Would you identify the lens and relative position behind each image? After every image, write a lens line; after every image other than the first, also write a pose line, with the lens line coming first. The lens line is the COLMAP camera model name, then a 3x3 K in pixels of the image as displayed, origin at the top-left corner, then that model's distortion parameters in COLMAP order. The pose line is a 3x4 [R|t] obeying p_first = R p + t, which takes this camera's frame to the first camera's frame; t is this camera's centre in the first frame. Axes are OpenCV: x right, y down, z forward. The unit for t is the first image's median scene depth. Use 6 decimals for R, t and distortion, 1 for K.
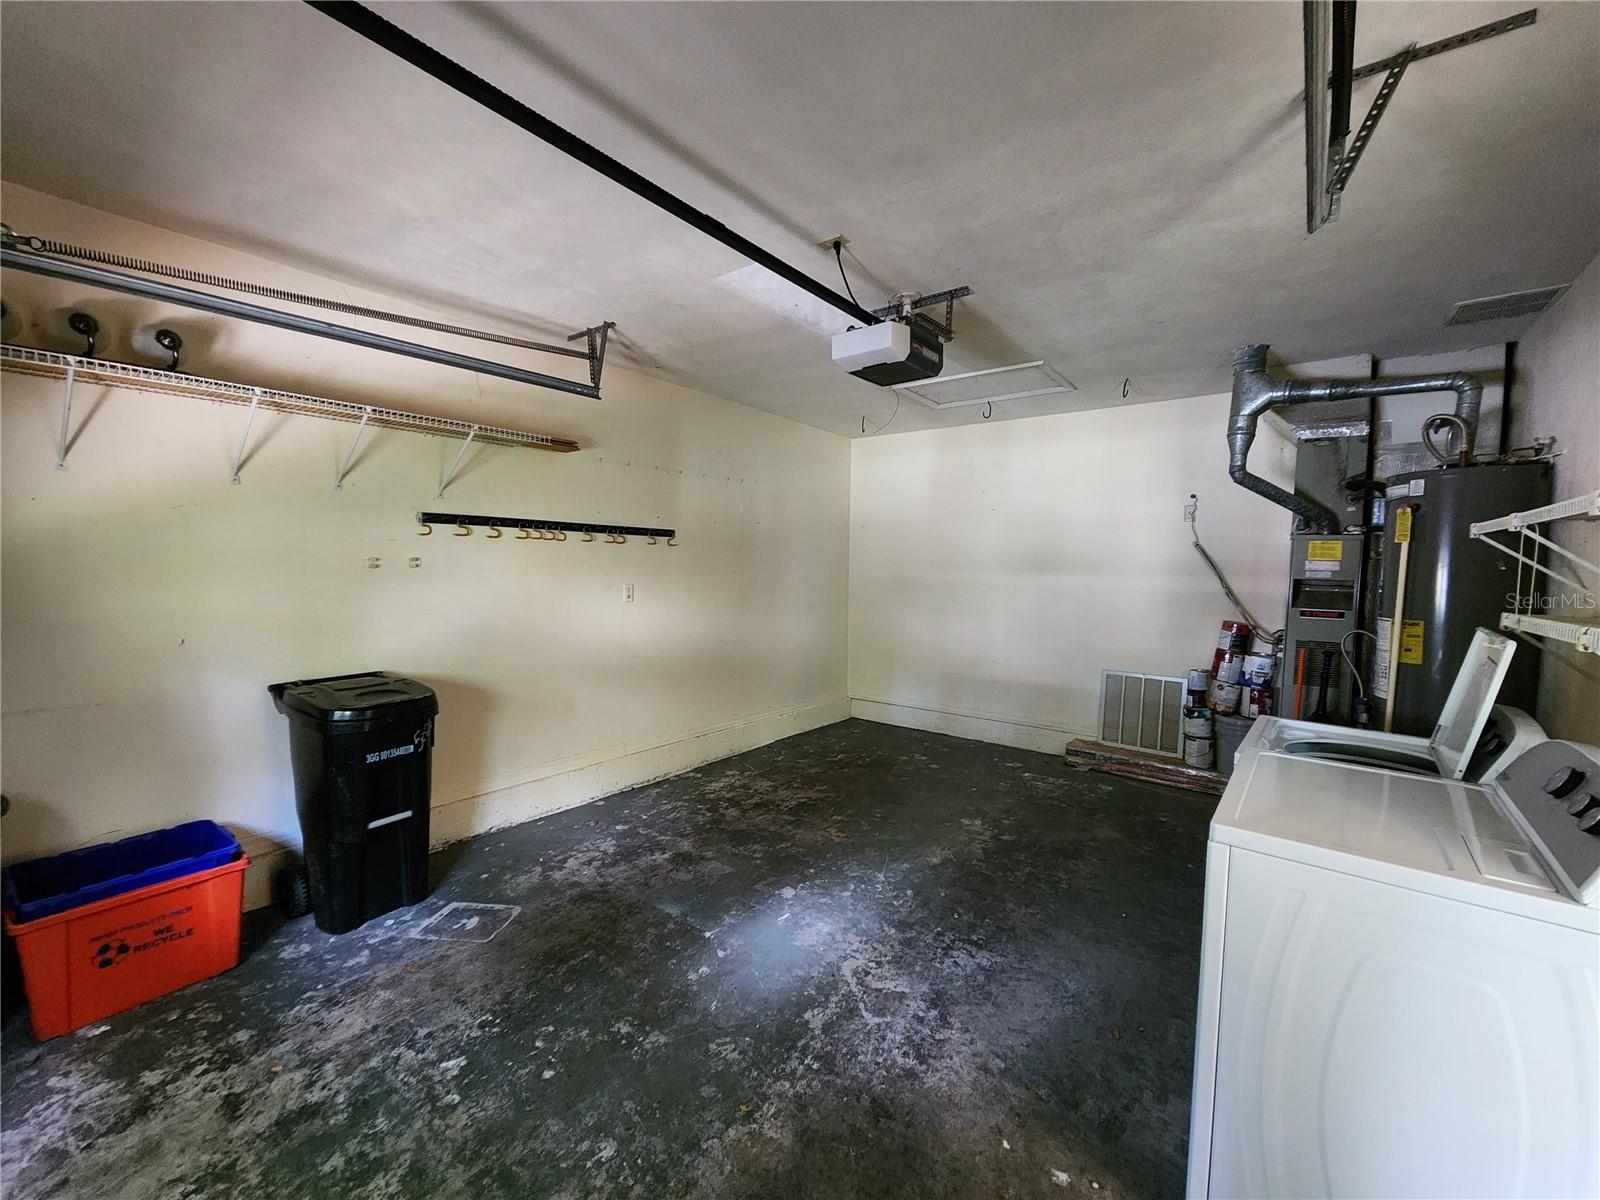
lens RADIAL K [[656.3, 0, 803.2], [0, 656.3, 599.0], [0, 0, 1]] dist [0.004517, -0.003269]
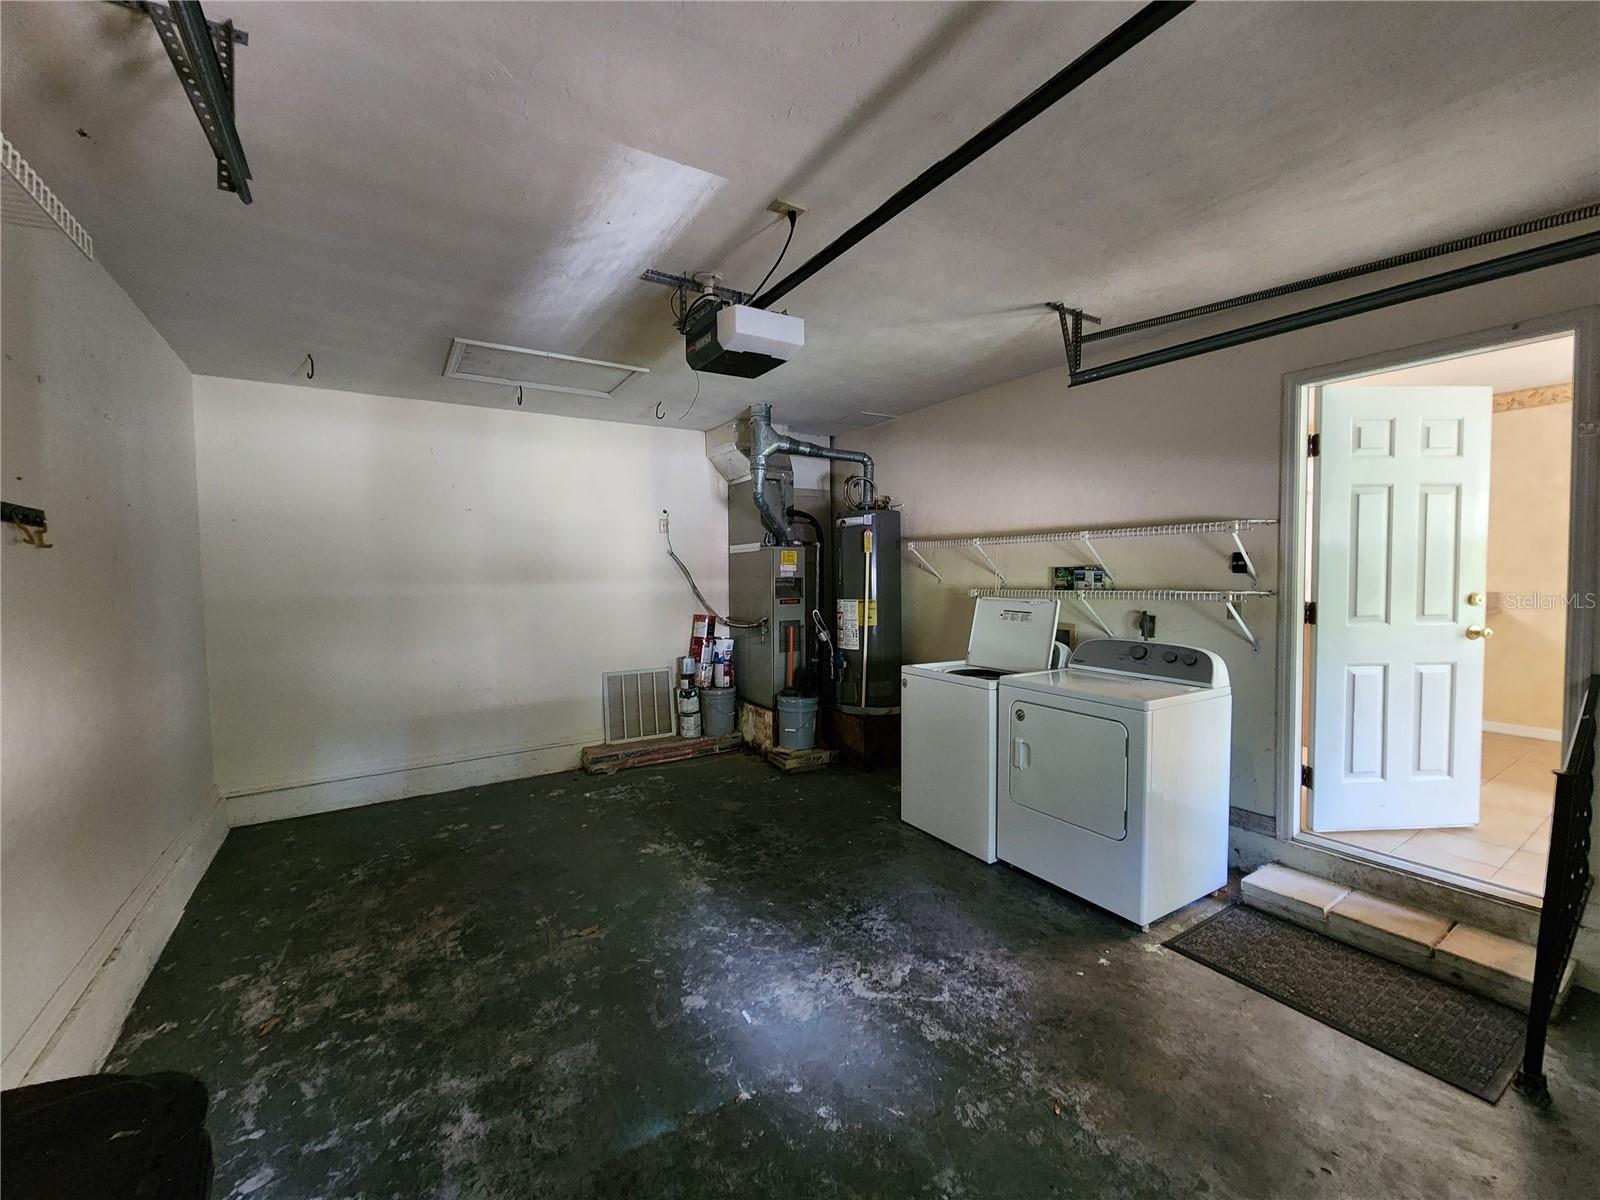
lens RADIAL K [[656.3, 0, 801.0], [0, 656.3, 598.2], [0, 0, 1]] dist [0.004517, -0.003269]
pose [[0.332213, -0.058537, 0.941386, -0.550208], [0.070314, 0.996832, 0.037170, -0.035852], [-0.940580, 0.053845, 0.335277, 0.485678]]
